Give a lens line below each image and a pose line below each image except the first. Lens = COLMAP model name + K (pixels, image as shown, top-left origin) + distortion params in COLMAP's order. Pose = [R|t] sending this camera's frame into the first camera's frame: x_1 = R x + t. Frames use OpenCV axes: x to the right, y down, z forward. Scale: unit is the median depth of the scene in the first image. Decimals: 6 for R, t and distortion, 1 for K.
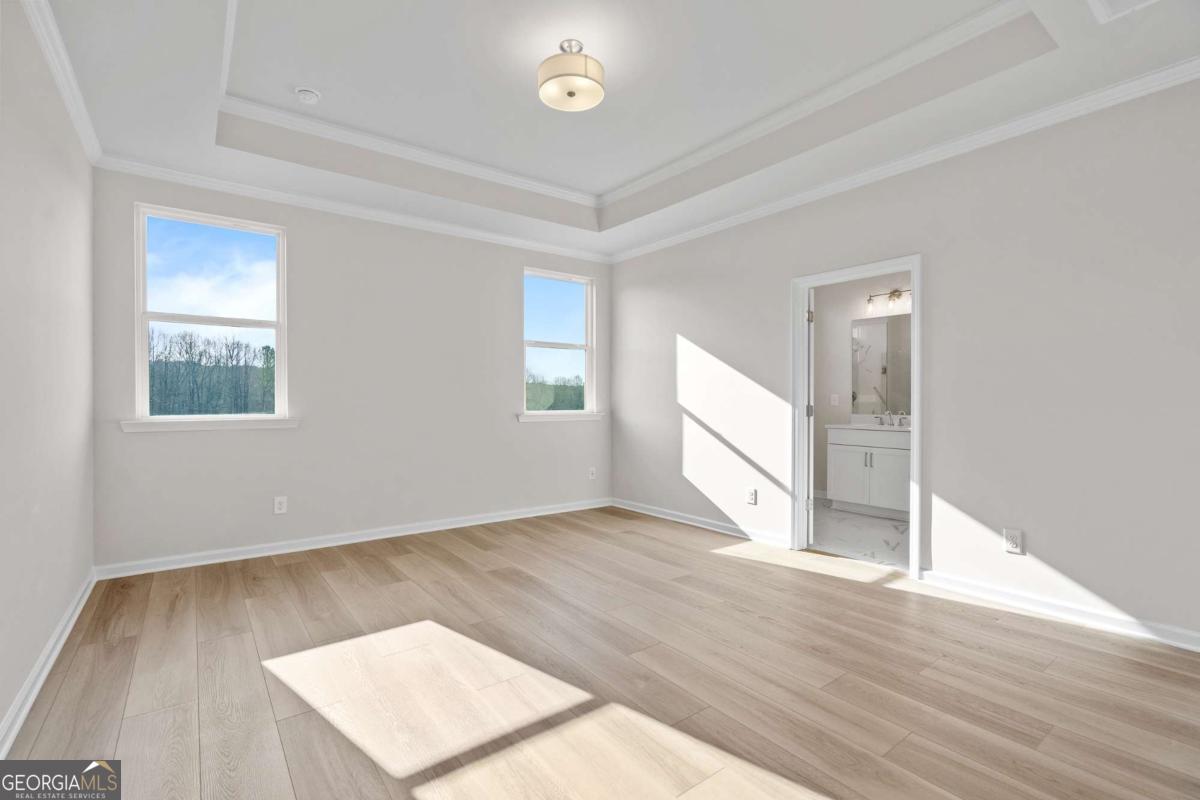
lens RADIAL K [[531.5, 0, 592.1], [0, 531.5, 396.0], [0, 0, 1]] dist [-0.001676, -0.000093]
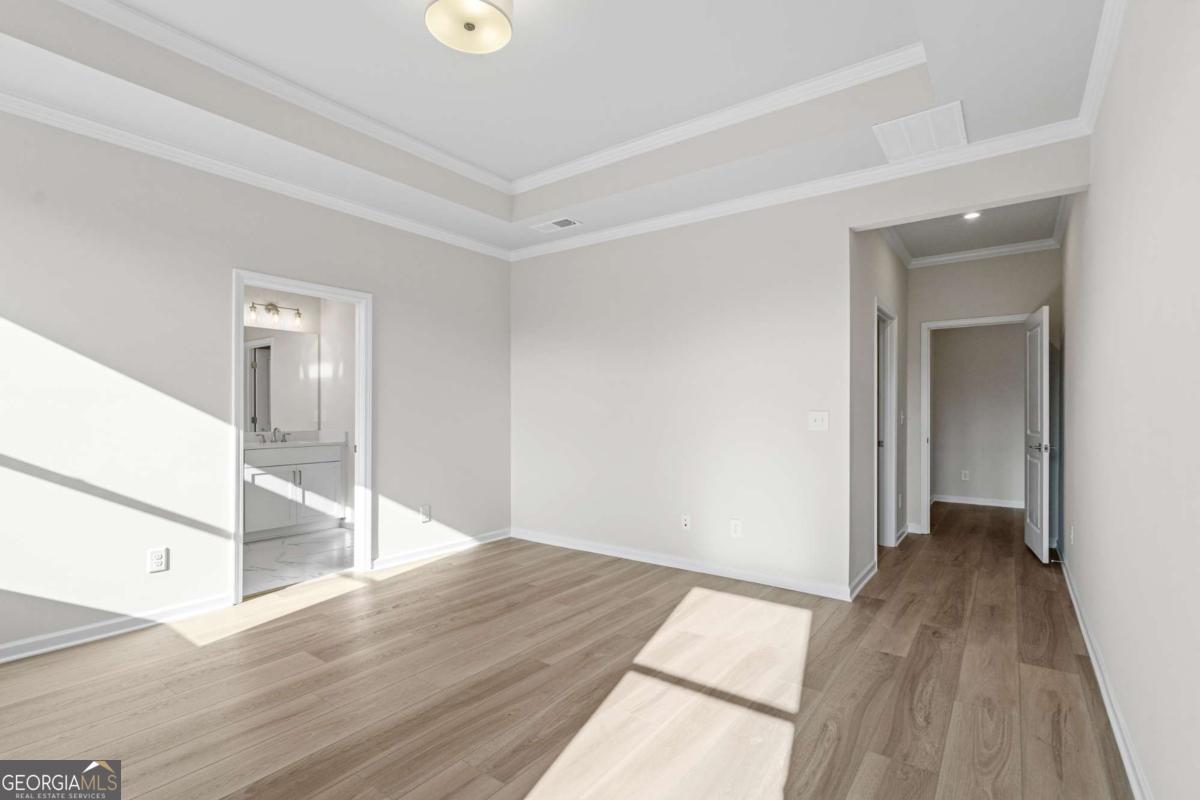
lens RADIAL K [[563.0, 0, 602.7], [0, 563.0, 406.9], [0, 0, 1]] dist [0.004356, 0.000439]
pose [[-0.290392, 0.008790, 0.956868, -0.828737], [-0.007424, 0.999907, -0.011438, -0.004165], [-0.956879, -0.010425, -0.290299, 0.997328]]
